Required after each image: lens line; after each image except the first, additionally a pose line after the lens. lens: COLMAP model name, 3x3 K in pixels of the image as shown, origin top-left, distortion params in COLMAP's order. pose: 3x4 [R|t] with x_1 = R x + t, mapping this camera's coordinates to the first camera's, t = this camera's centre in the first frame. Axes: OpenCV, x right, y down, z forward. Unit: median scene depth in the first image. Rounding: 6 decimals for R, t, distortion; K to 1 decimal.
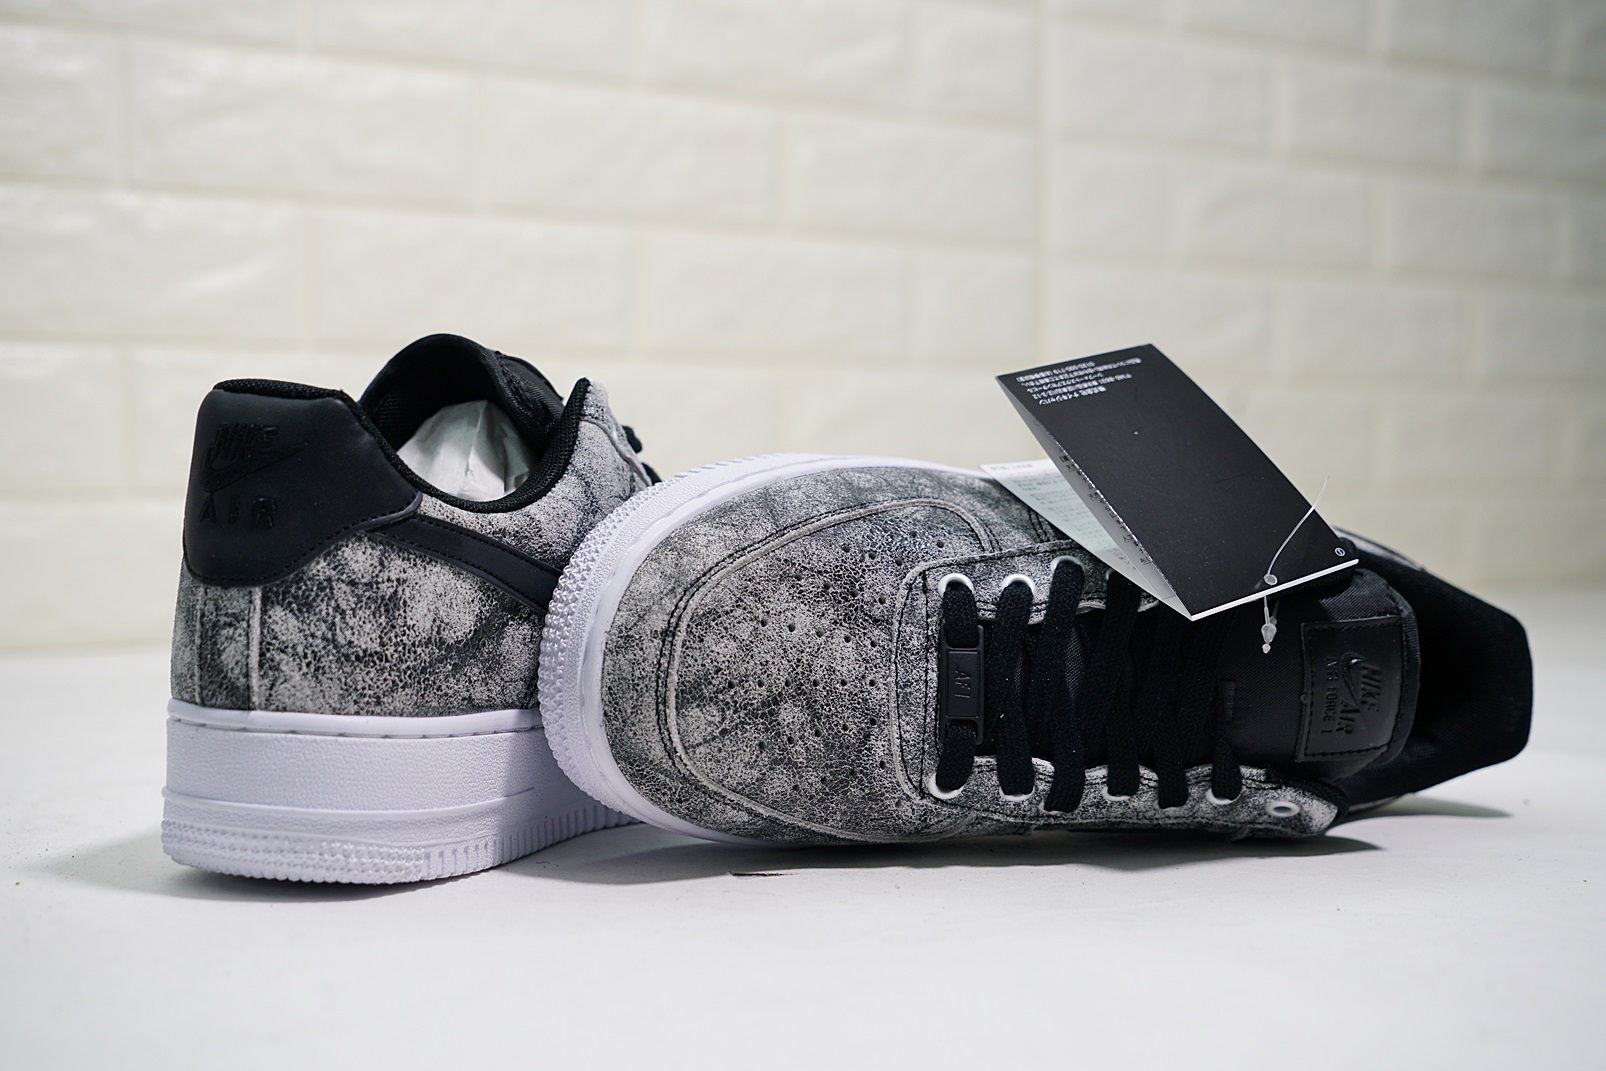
lens RADIAL K [[2518.7, 0, 804.4], [0, 2518.7, 537.3], [0, 0, 1]] dist [-0.185458, 0.000000]
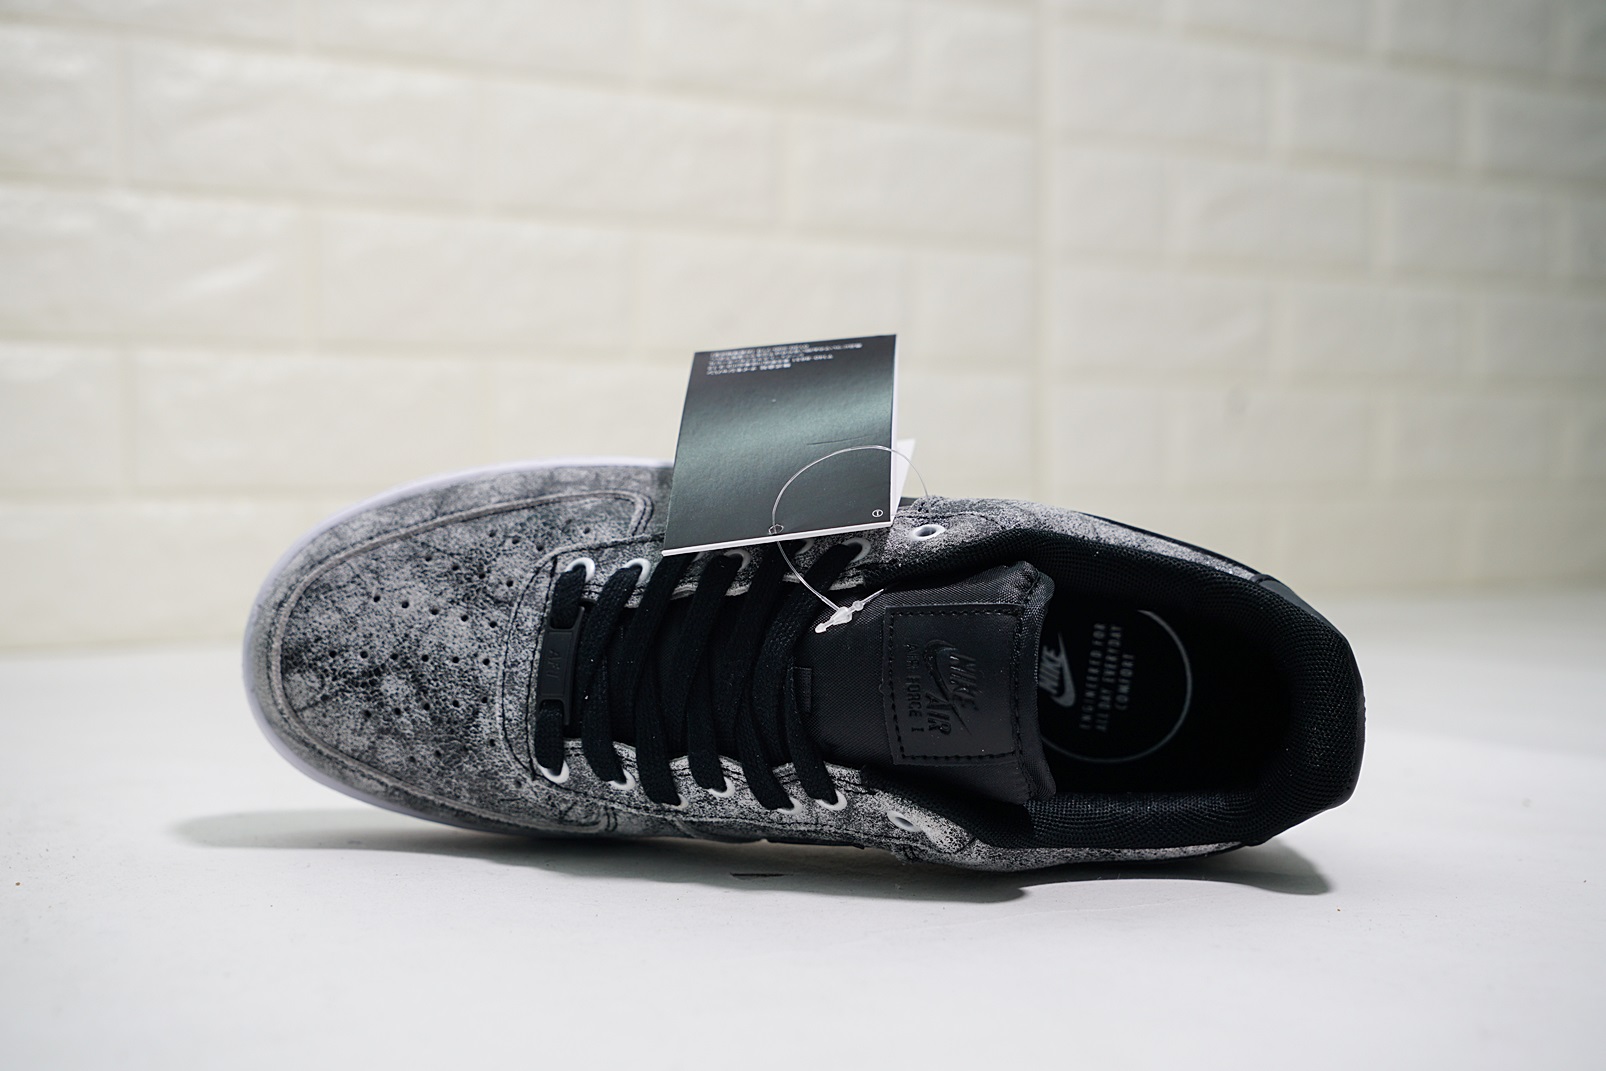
lens RADIAL K [[2518.7, 0, 802.8], [0, 2518.7, 536.9], [0, 0, 1]] dist [-0.185458, 0.000000]
pose [[0.800556, -0.023483, -0.598798, 0.741732], [-0.032875, 0.996006, -0.083013, 0.087814], [0.598356, 0.086142, 0.796586, 0.261765]]
